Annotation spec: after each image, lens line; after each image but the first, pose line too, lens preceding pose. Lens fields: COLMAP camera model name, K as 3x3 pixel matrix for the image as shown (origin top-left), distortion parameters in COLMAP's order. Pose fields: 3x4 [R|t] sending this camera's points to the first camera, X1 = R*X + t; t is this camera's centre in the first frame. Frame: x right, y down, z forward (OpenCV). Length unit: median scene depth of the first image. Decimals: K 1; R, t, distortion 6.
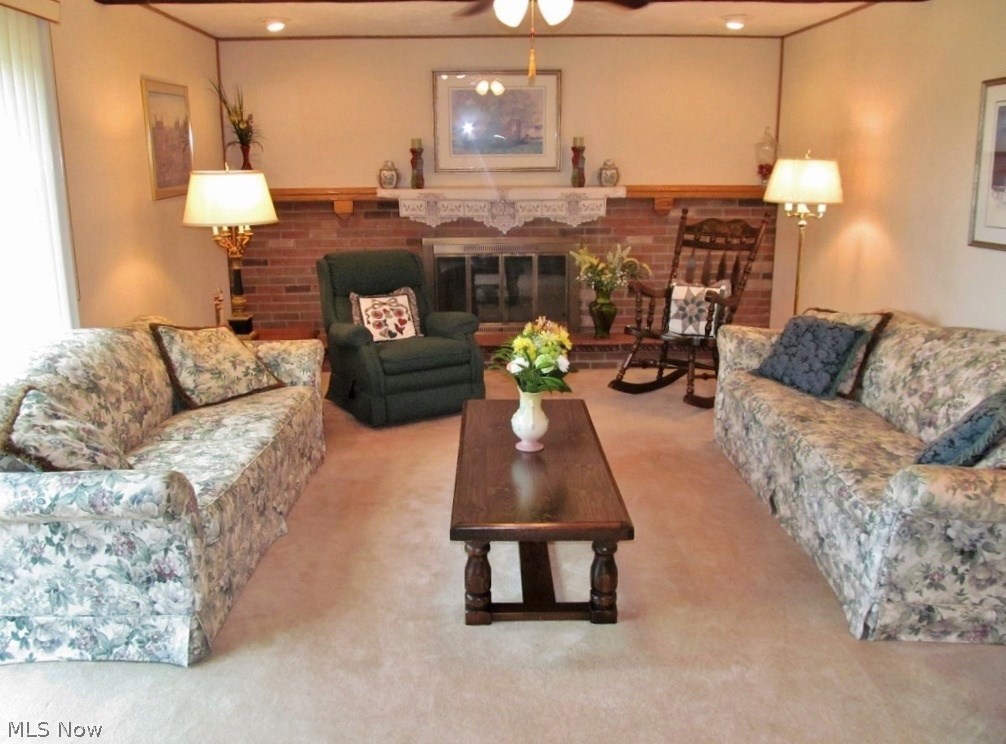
lens RADIAL K [[856.8, 0, 496.1], [0, 856.8, 374.7], [0, 0, 1]] dist [-0.048375, -0.002373]
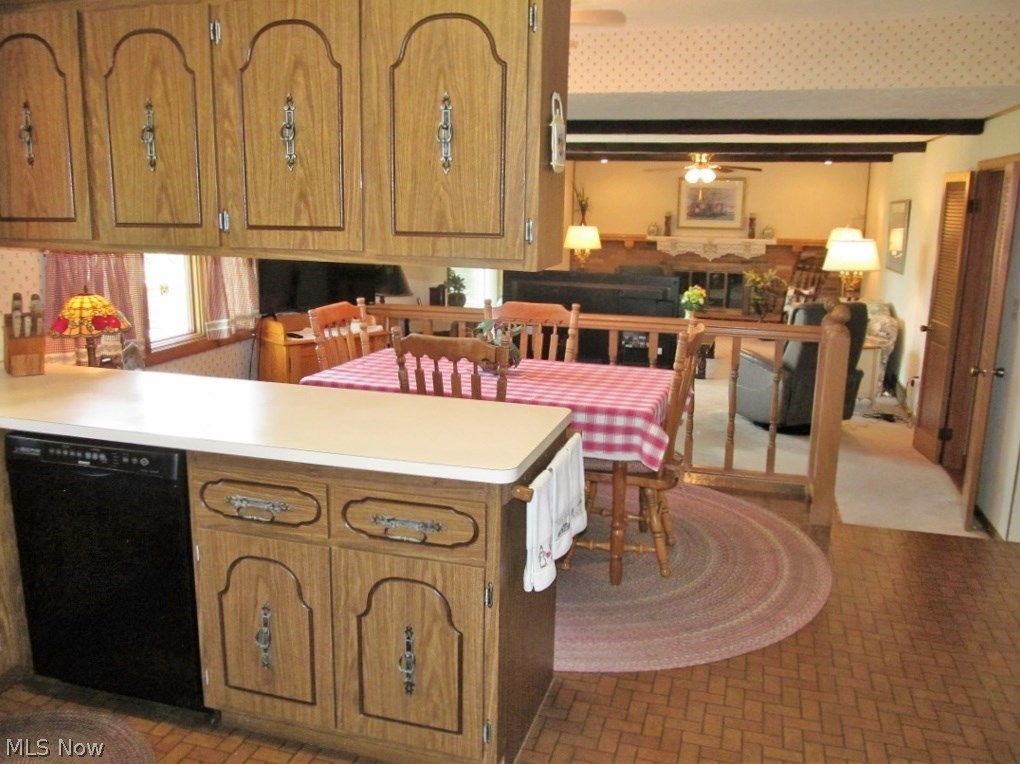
lens RADIAL K [[868.7, 0, 509.8], [0, 868.7, 383.6], [0, 0, 1]] dist [-0.048375, -0.002373]
pose [[0.951990, 0.082580, -0.294781, 0.186264], [-0.093389, 0.995370, -0.022754, 0.207852], [0.291537, 0.049191, 0.955294, -1.037145]]
